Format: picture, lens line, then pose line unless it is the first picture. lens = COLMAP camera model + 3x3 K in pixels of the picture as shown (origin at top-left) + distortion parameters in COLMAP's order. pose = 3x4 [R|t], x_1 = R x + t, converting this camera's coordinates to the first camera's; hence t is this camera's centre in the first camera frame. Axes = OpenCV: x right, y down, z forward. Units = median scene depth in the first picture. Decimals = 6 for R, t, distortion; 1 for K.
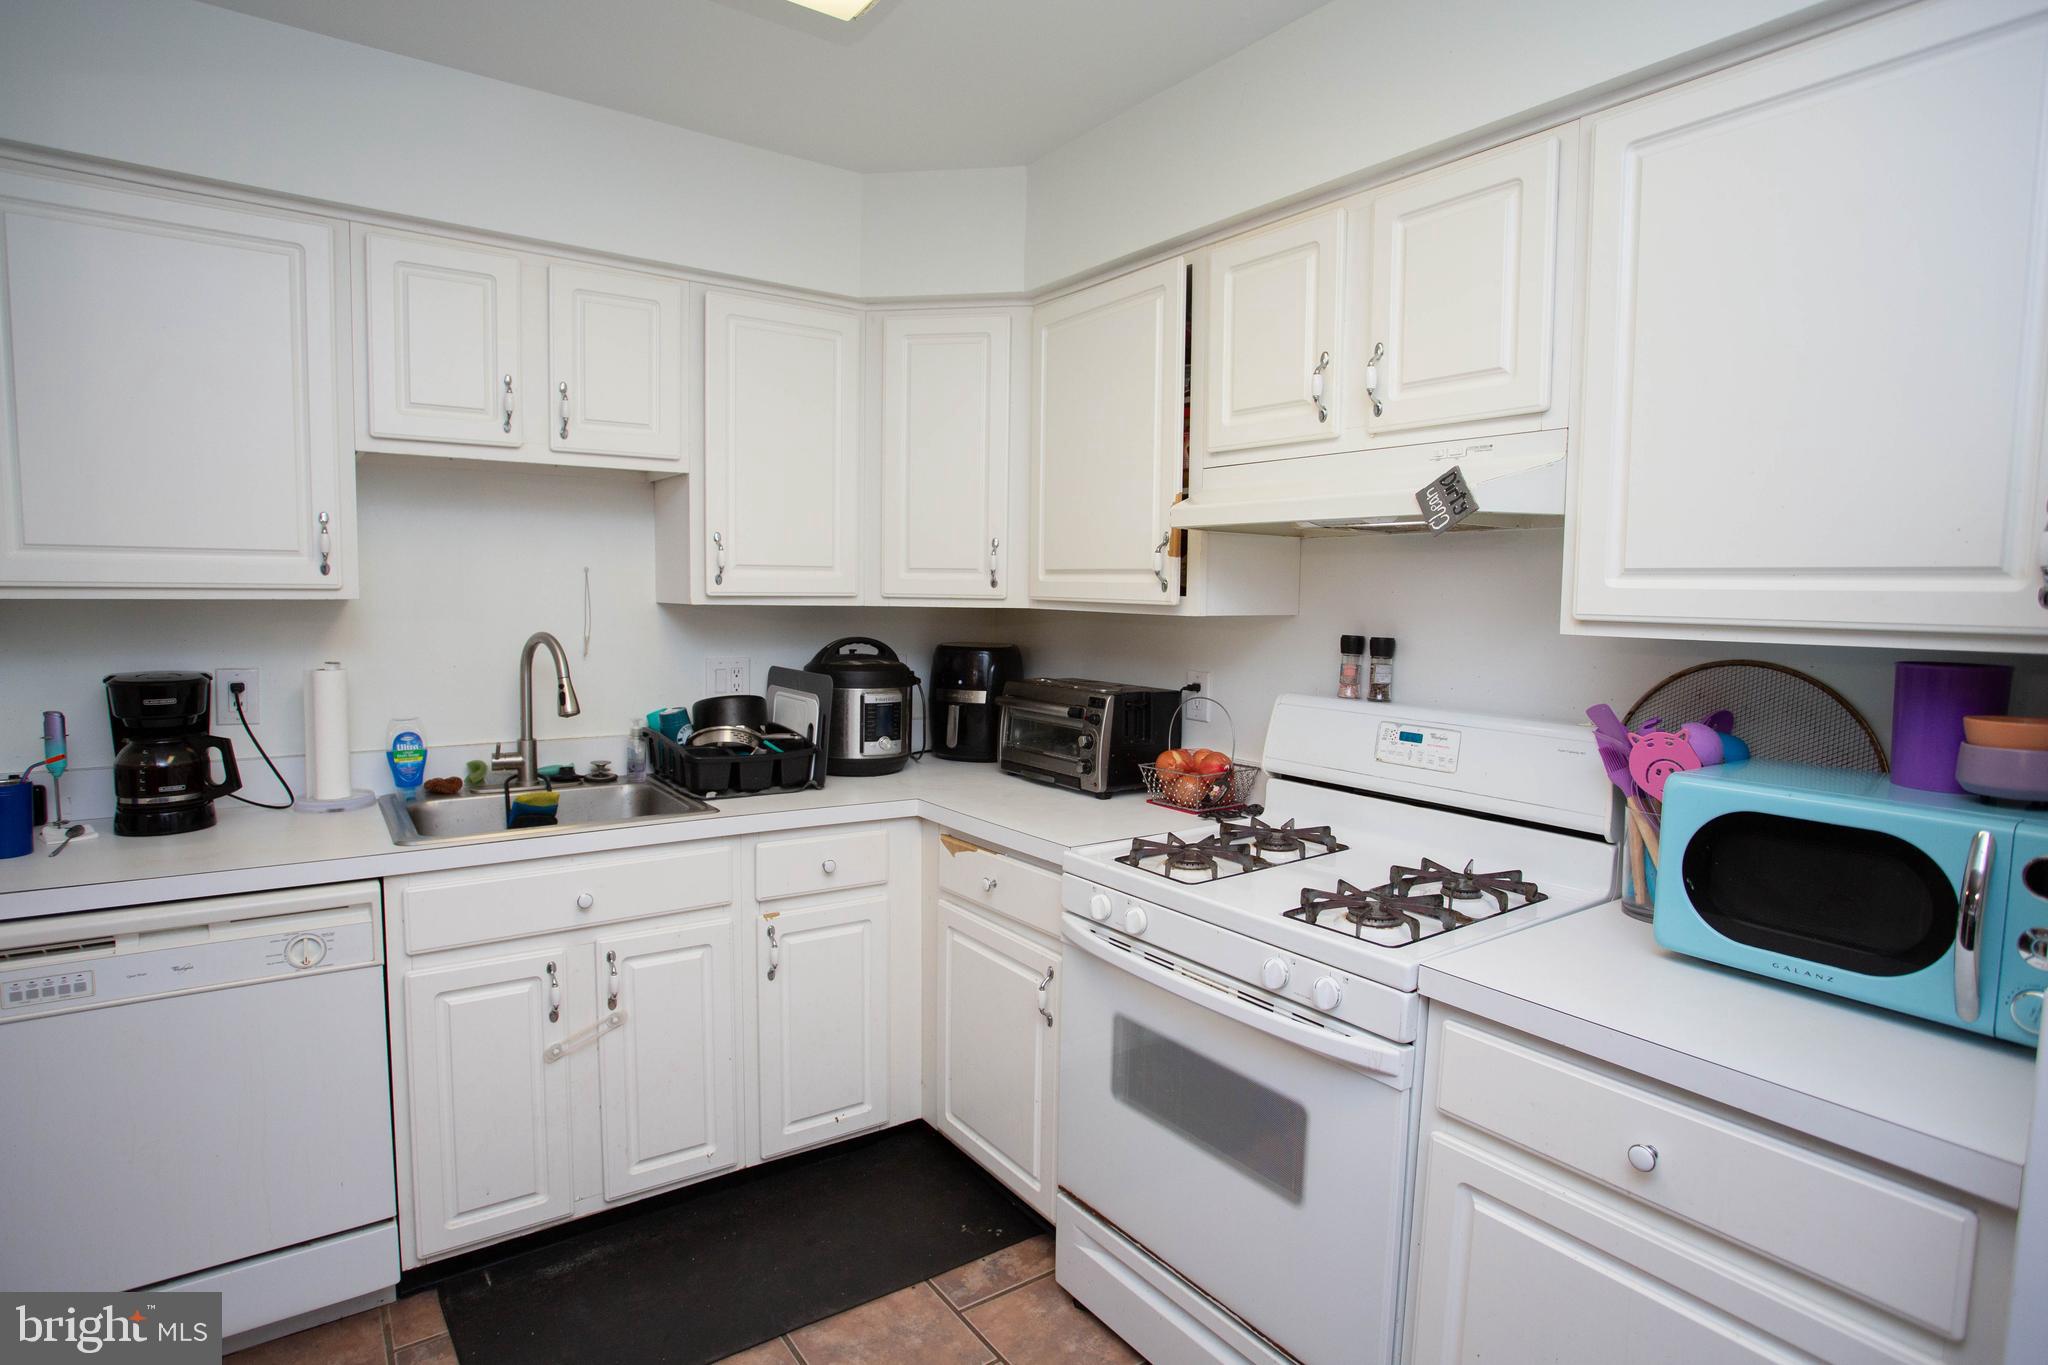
lens RADIAL K [[1077.6, 0, 1024.0], [0, 1077.6, 682.5], [0, 0, 1]] dist [-0.077077, 0.040062]
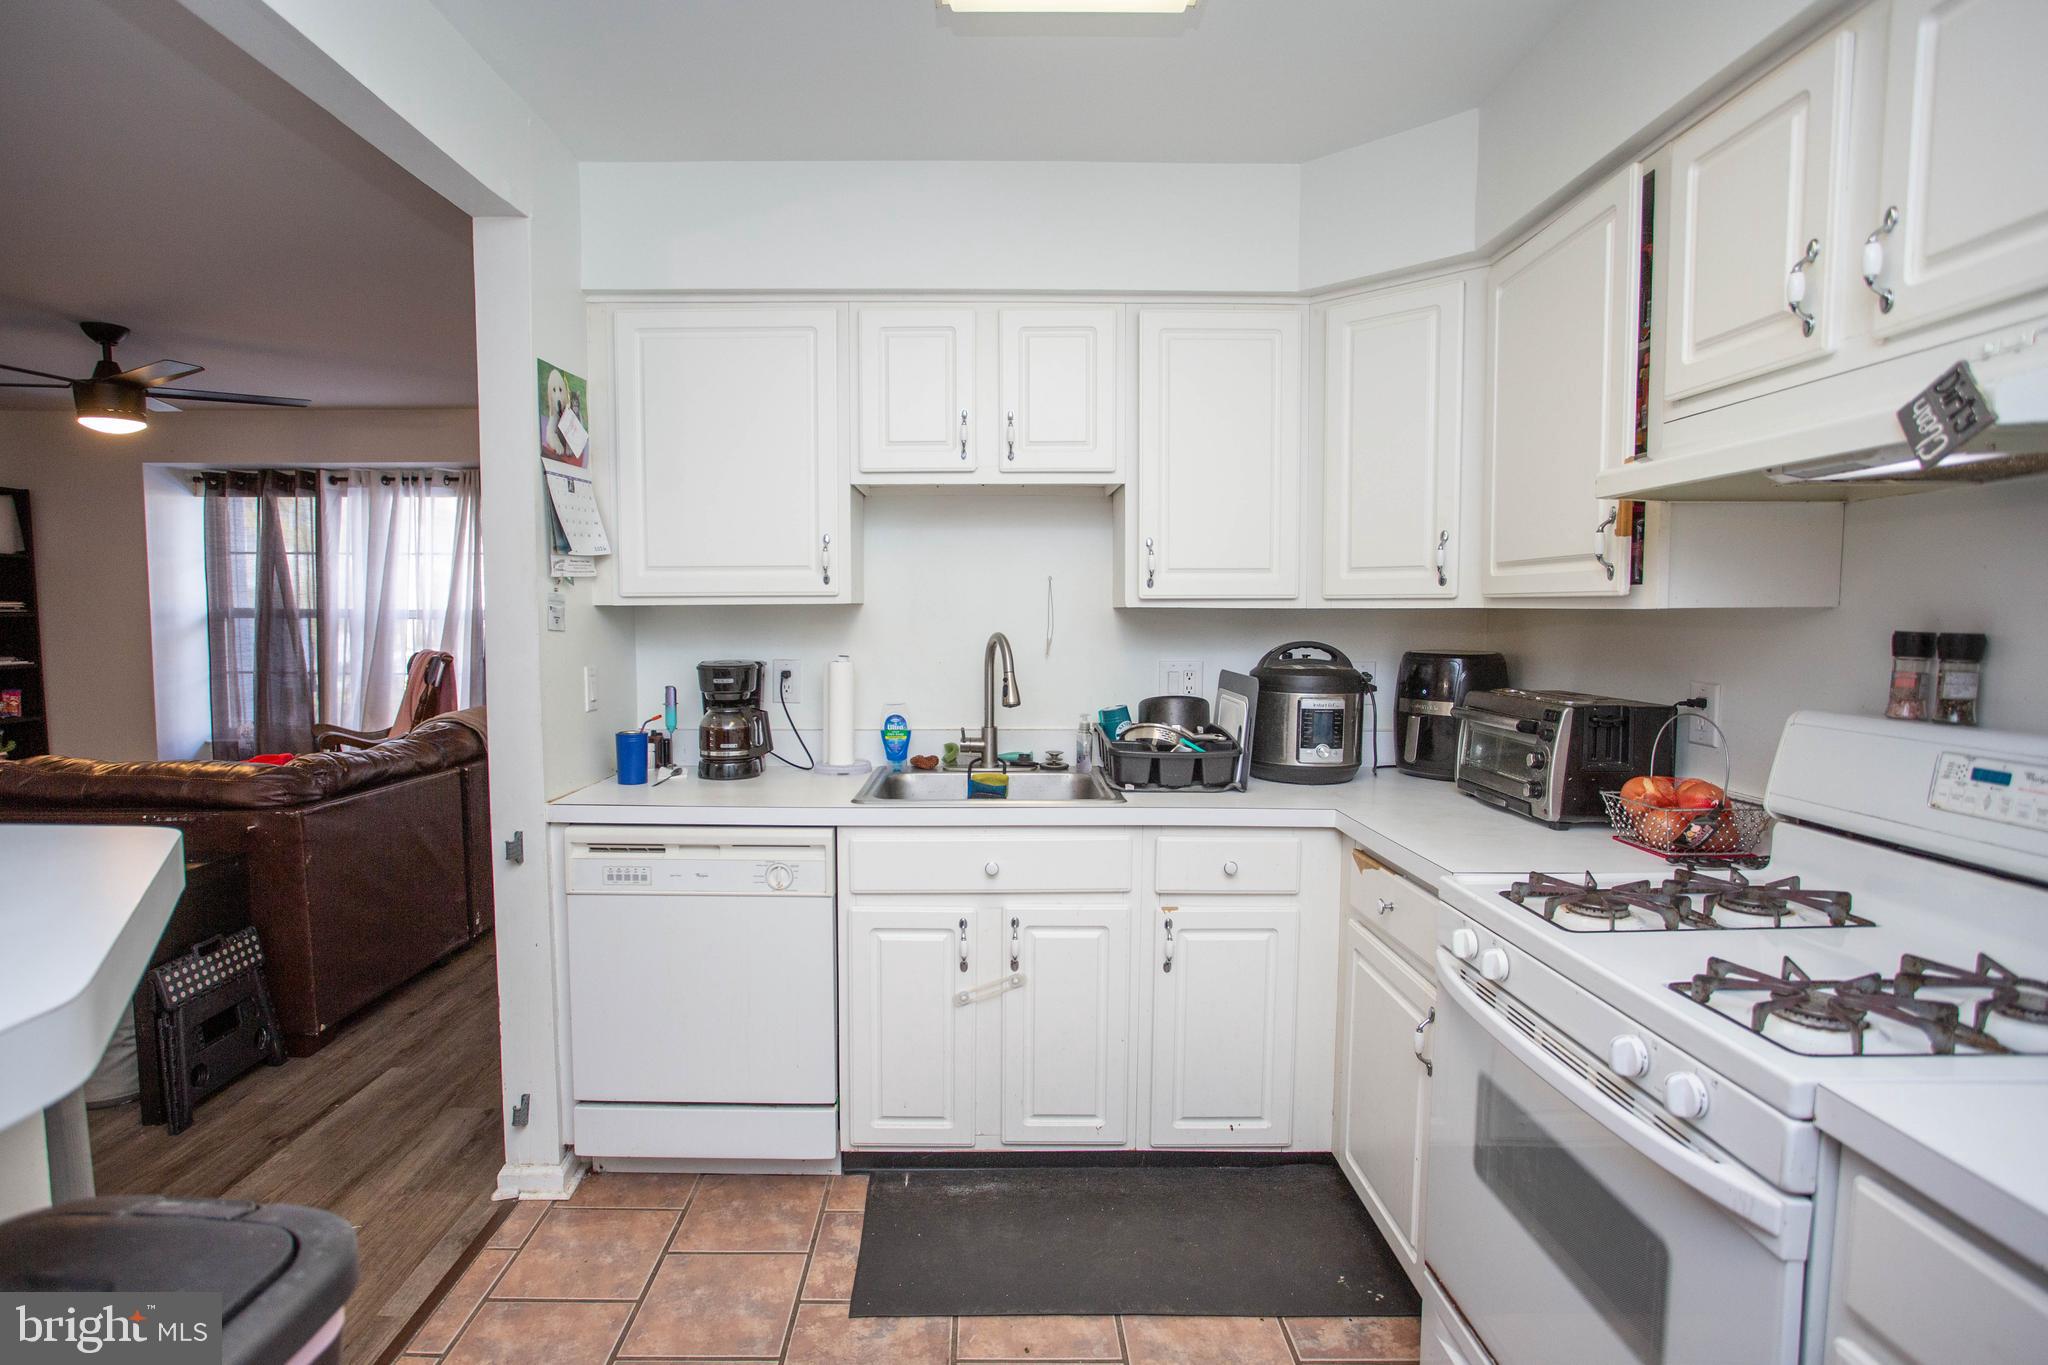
lens RADIAL K [[1045.0, 0, 973.1], [0, 1045.0, 687.1], [0, 0, 1]] dist [-0.062499, 0.035750]
pose [[0.809040, 0.026078, -0.587174, 0.199410], [-0.036155, 0.999331, -0.005434, 0.019536], [0.586640, 0.025626, 0.809442, 0.084956]]
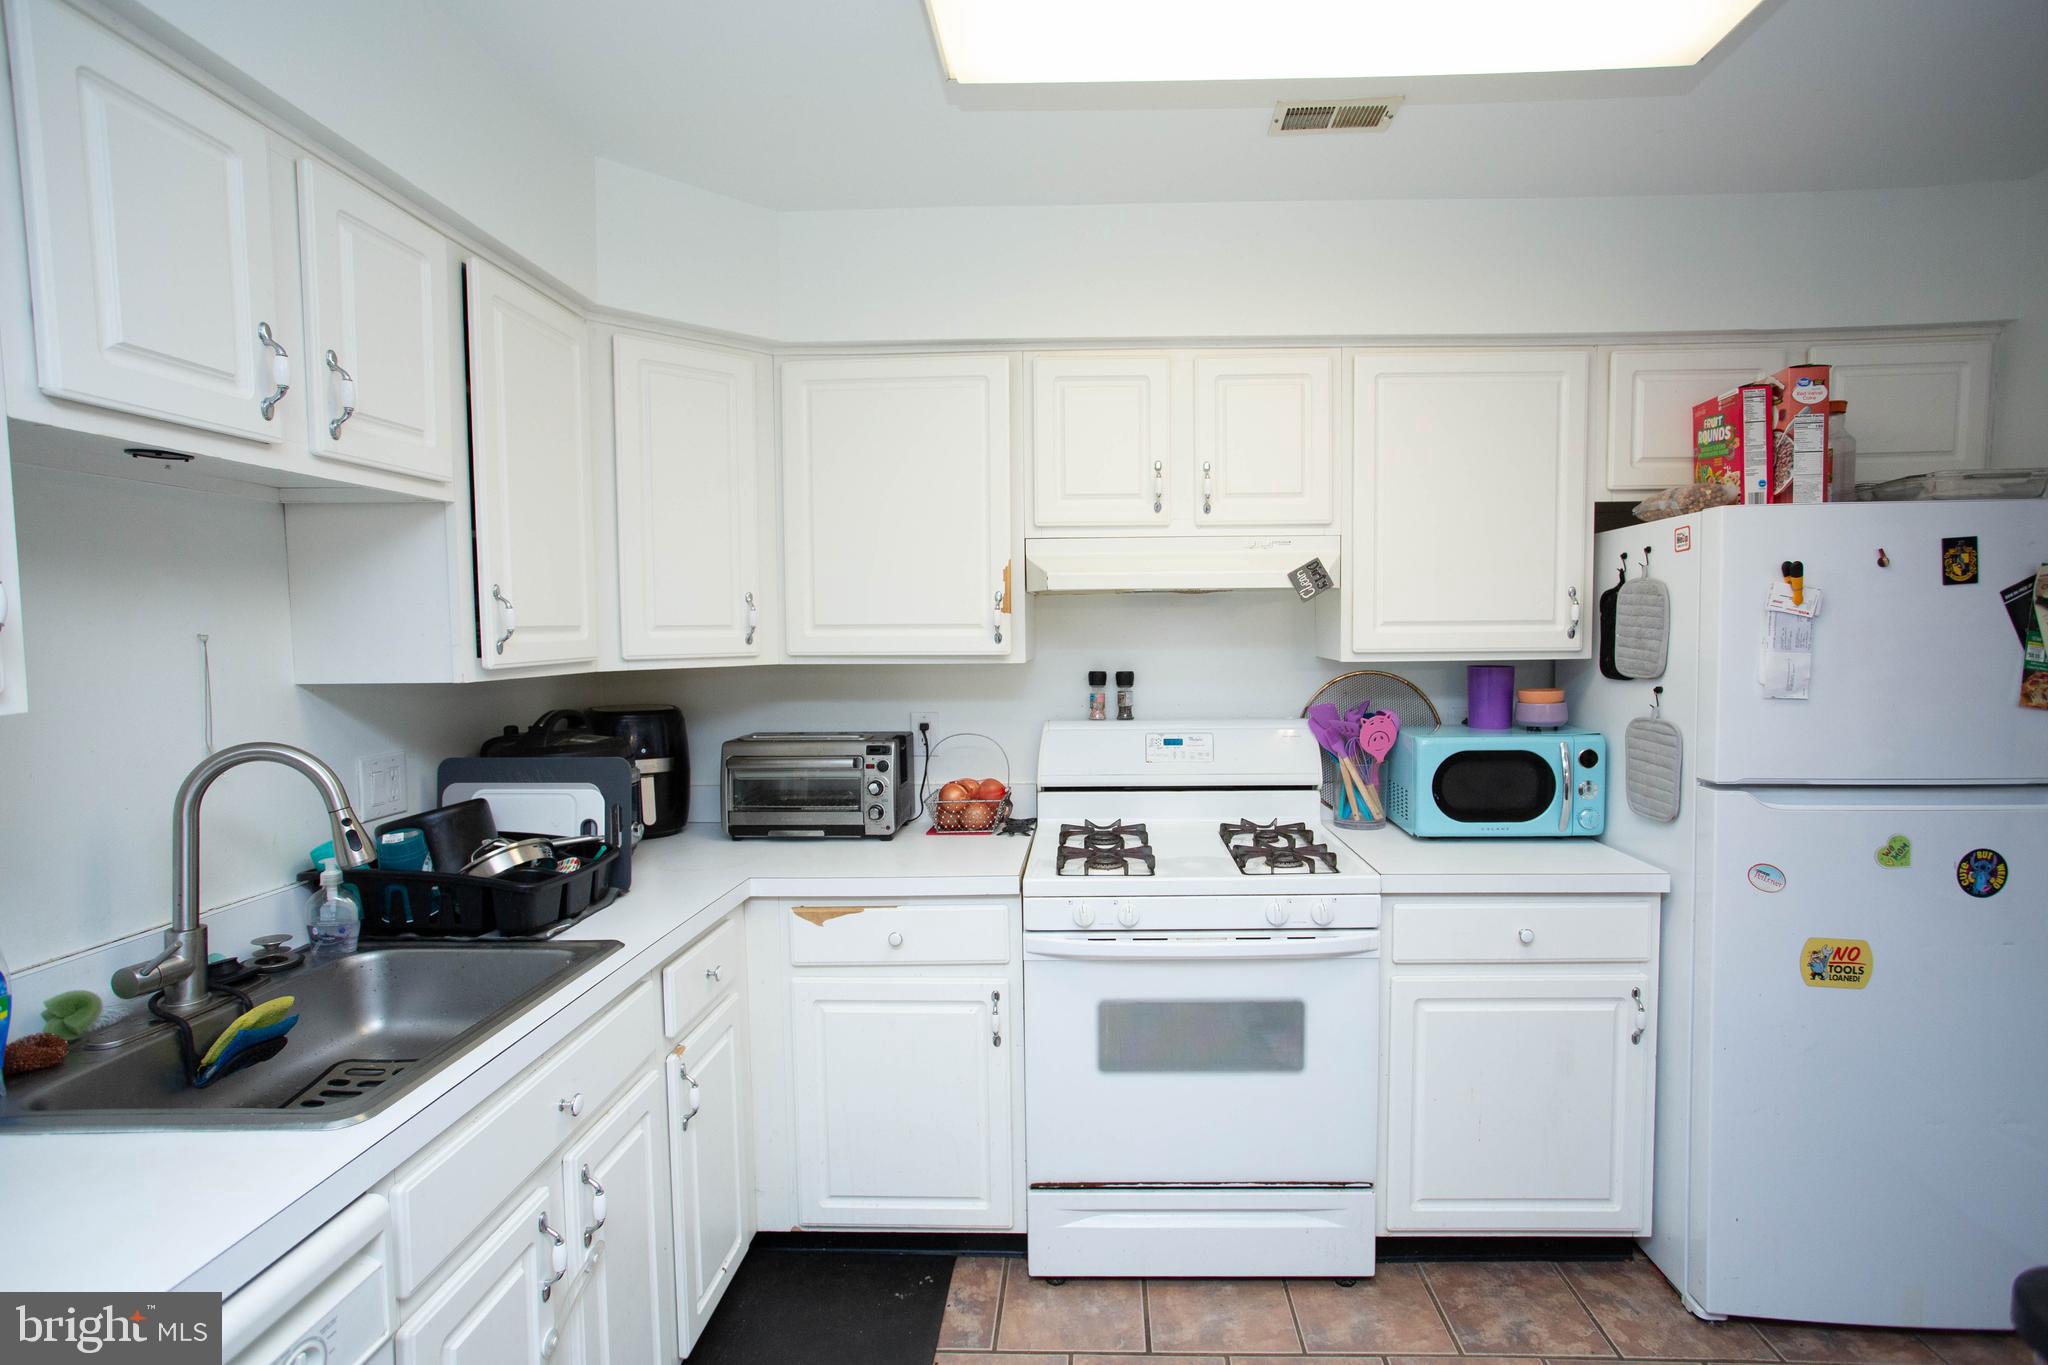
lens RADIAL K [[1008.4, 0, 1079.2], [0, 1008.4, 686.7], [0, 0, 1]] dist [-0.009494, 0.000131]
pose [[0.591254, -0.070632, 0.803386, -0.693097], [0.087000, 0.995930, 0.023533, -0.056439], [-0.801779, 0.055981, 0.594993, 0.291528]]
